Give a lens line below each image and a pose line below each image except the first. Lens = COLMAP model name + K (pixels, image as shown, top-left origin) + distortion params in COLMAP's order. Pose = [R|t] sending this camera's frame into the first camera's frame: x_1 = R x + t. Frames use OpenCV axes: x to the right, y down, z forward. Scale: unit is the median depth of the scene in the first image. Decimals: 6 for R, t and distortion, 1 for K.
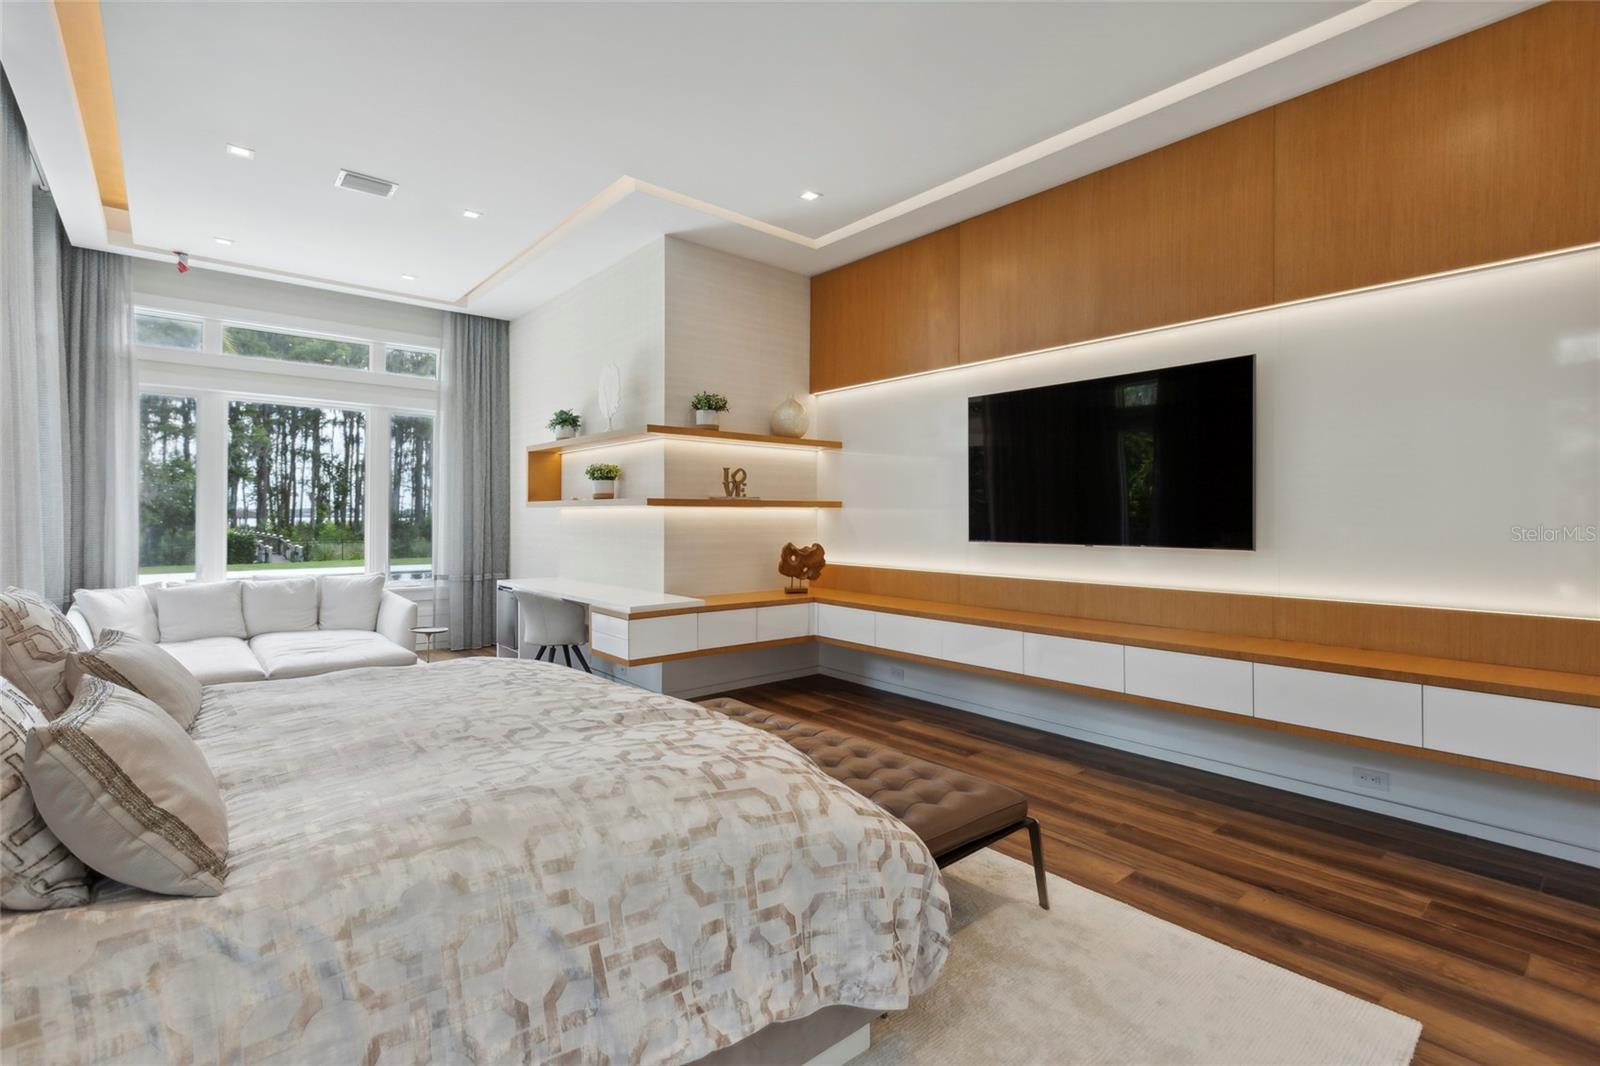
lens RADIAL K [[742.3, 0, 812.6], [0, 742.3, 520.4], [0, 0, 1]] dist [-0.004013, -0.000492]
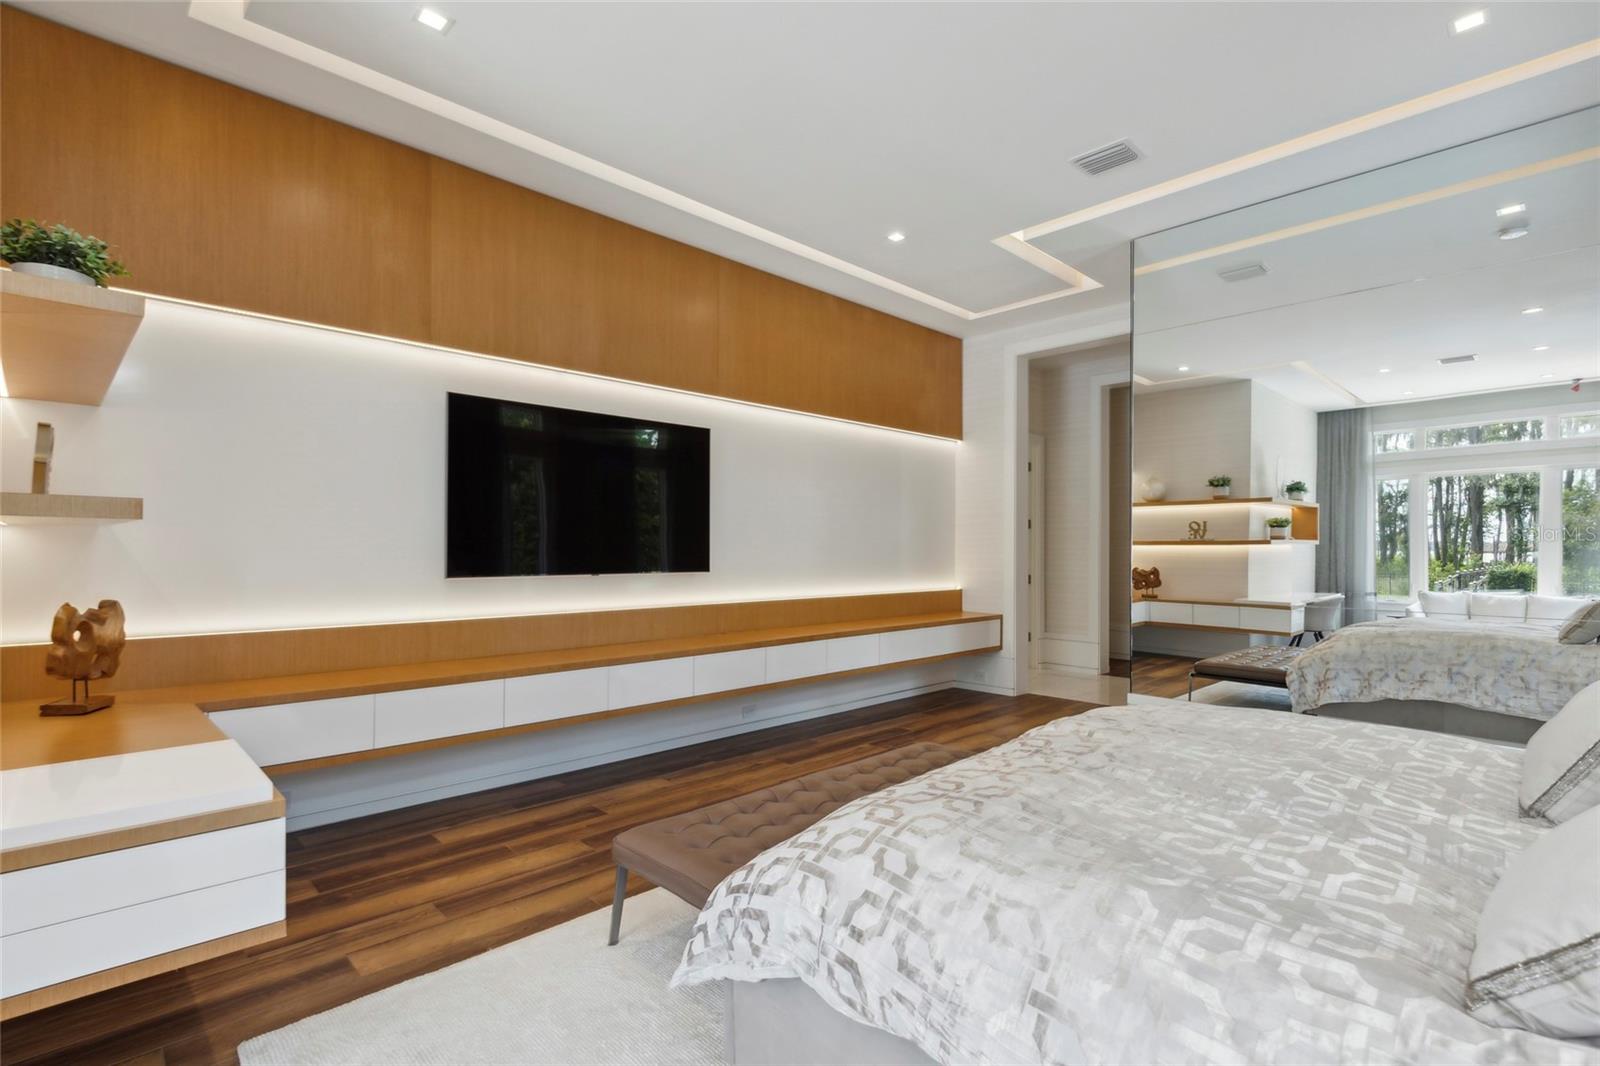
lens RADIAL K [[742.3, 0, 812.6], [0, 742.3, 546.1], [0, 0, 1]] dist [-0.004013, -0.000492]
pose [[-0.070642, 0.001842, 0.997500, -0.699462], [0.000897, 0.999998, -0.001783, -0.003297], [-0.997501, 0.000769, -0.070644, 0.808388]]
